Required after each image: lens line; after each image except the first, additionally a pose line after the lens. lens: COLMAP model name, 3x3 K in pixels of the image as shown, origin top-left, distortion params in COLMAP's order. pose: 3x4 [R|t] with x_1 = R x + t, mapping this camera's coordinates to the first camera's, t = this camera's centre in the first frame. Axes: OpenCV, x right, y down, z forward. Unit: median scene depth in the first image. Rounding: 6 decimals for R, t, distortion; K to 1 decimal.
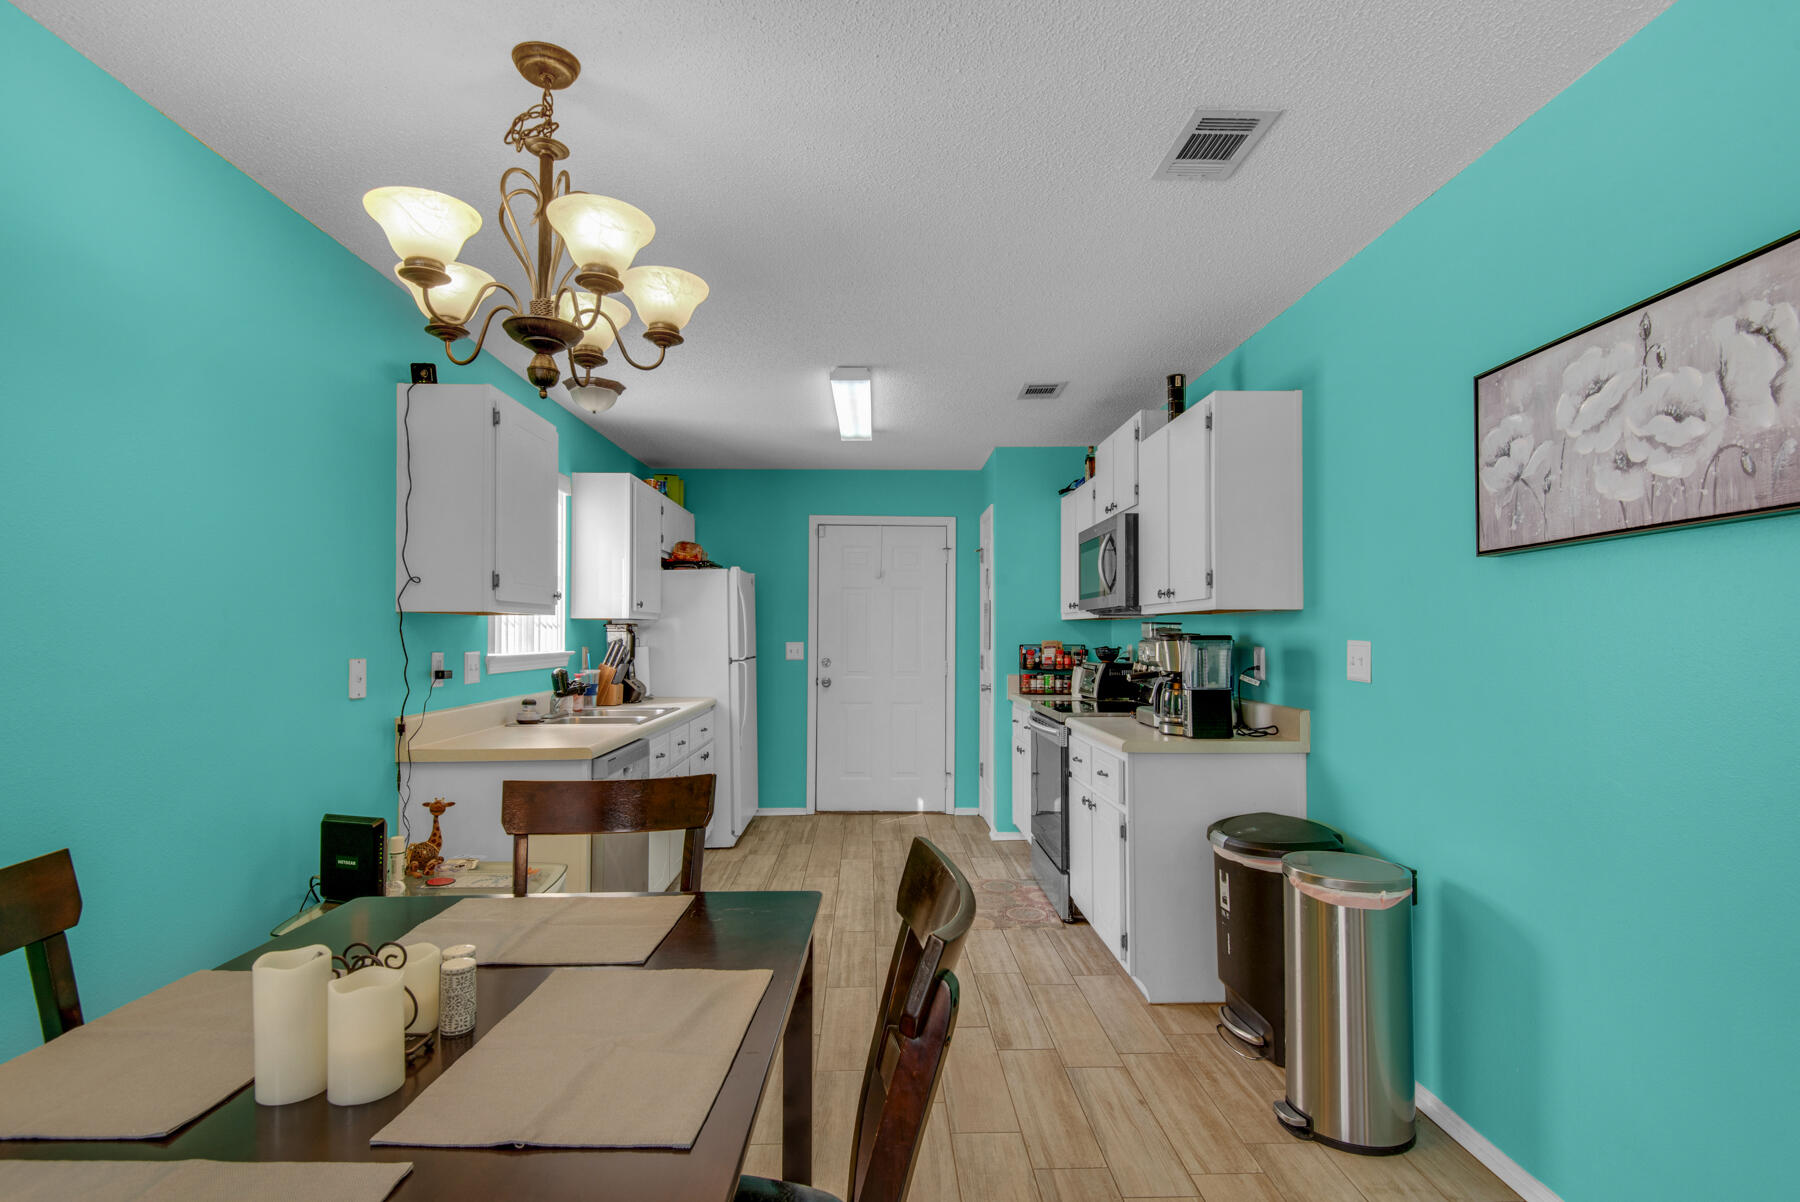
lens RADIAL K [[886.3, 0, 893.5], [0, 886.3, 622.6], [0, 0, 1]] dist [0.024678, -0.043548]
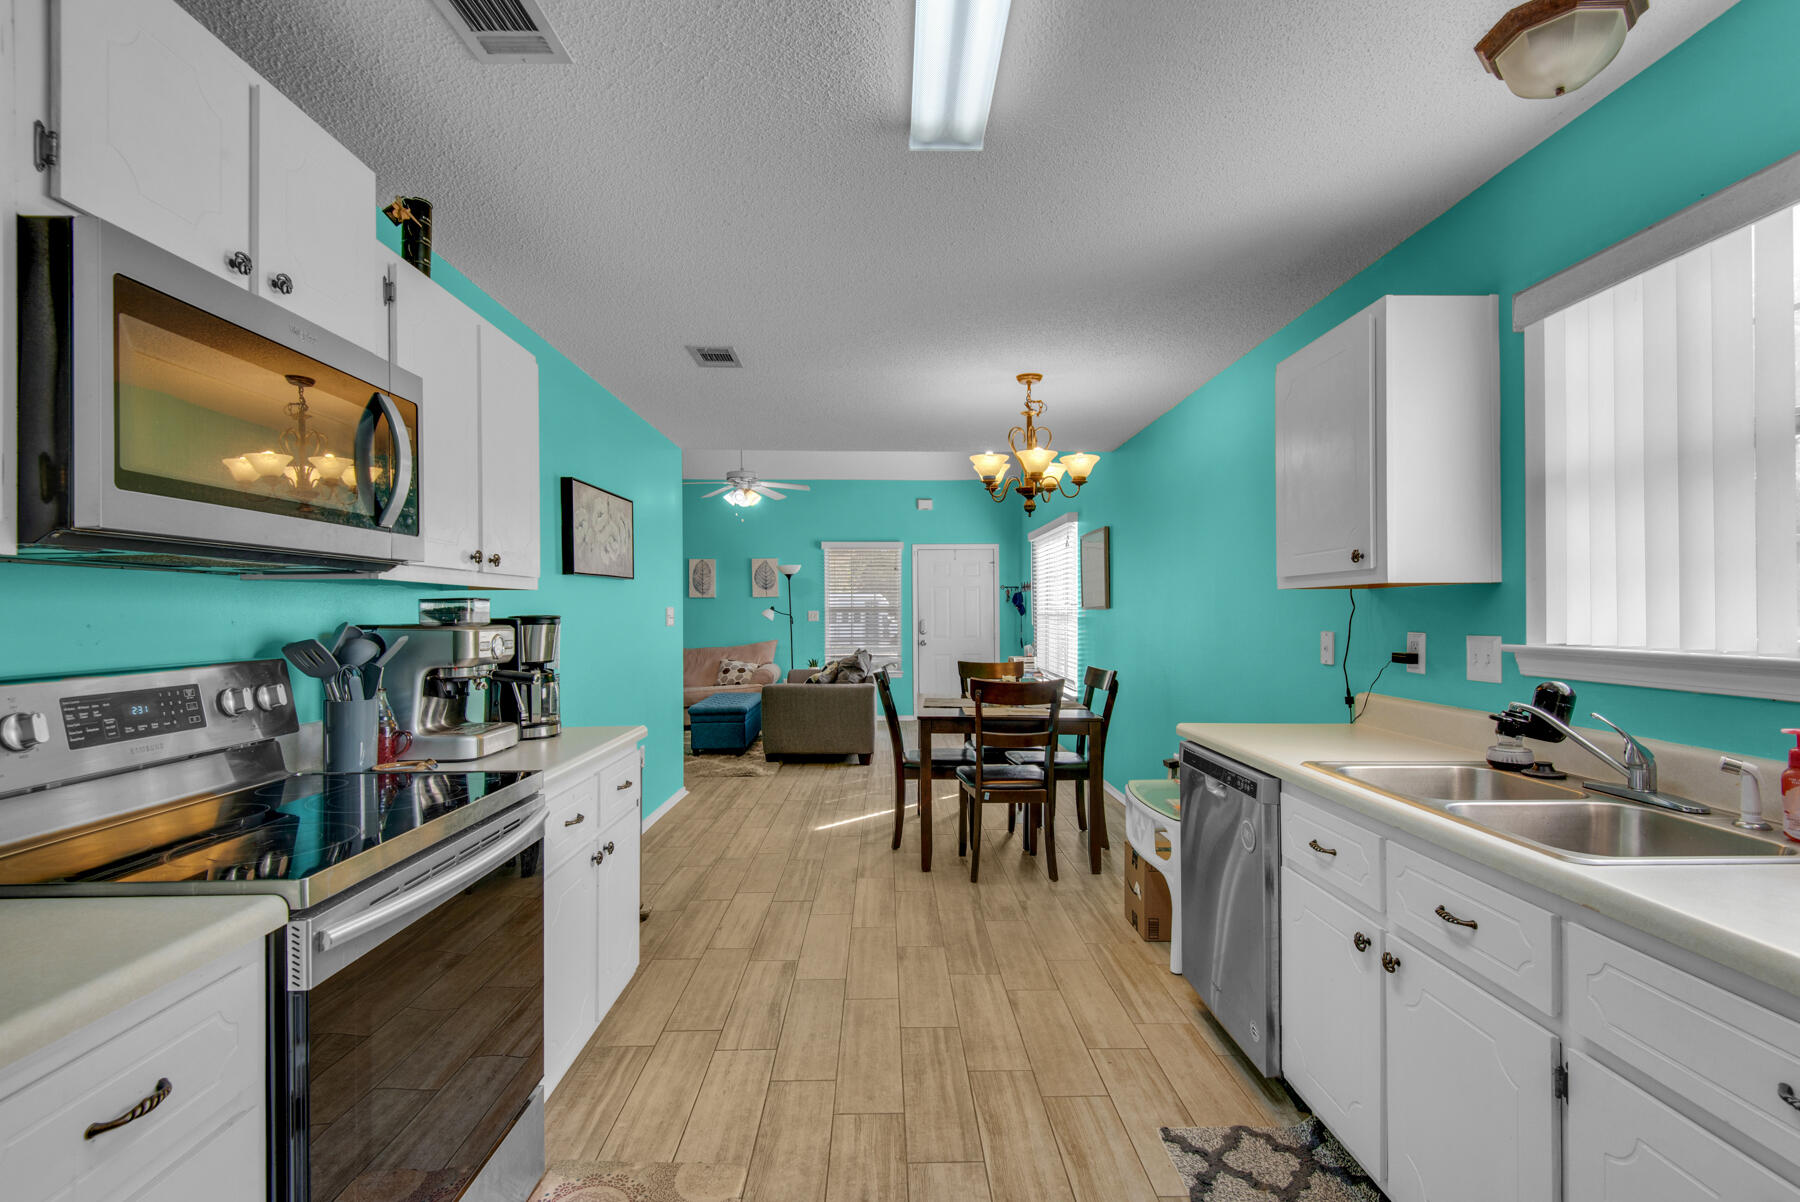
lens RADIAL K [[817.4, 0, 909.8], [0, 817.4, 621.4], [0, 0, 1]] dist [0.000477, -0.000050]
pose [[-0.999959, 0.006588, -0.006225, -0.018136], [0.006595, 0.999978, -0.001087, 0.015067], [0.006217, -0.001128, -0.999980, 1.261640]]
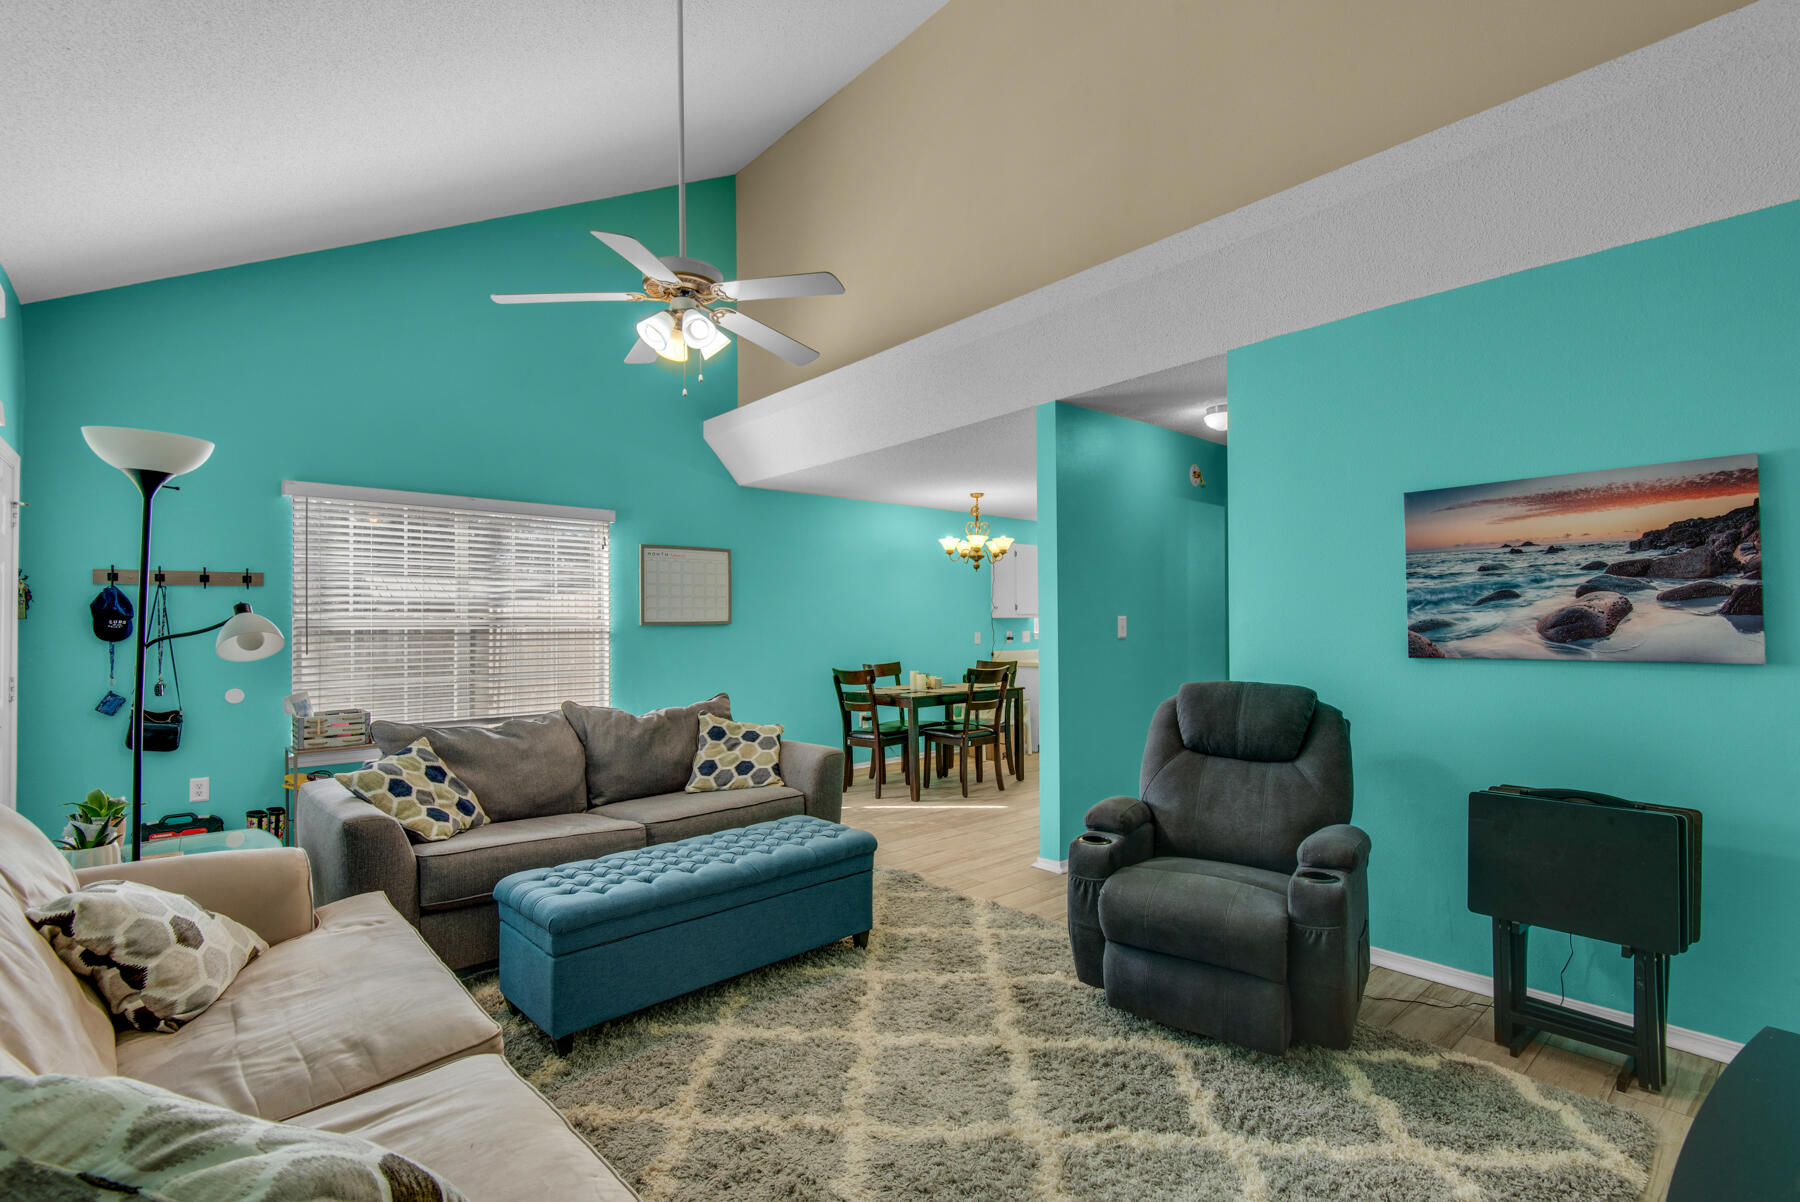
lens RADIAL K [[817.4, 0, 909.8], [0, 817.4, 621.4], [0, 0, 1]] dist [0.000477, -0.000050]
pose [[0.654519, -0.011594, -0.755957, 0.961281], [0.017669, 0.999844, -0.000036, -0.003157], [0.755839, -0.013333, 0.654622, -0.751582]]
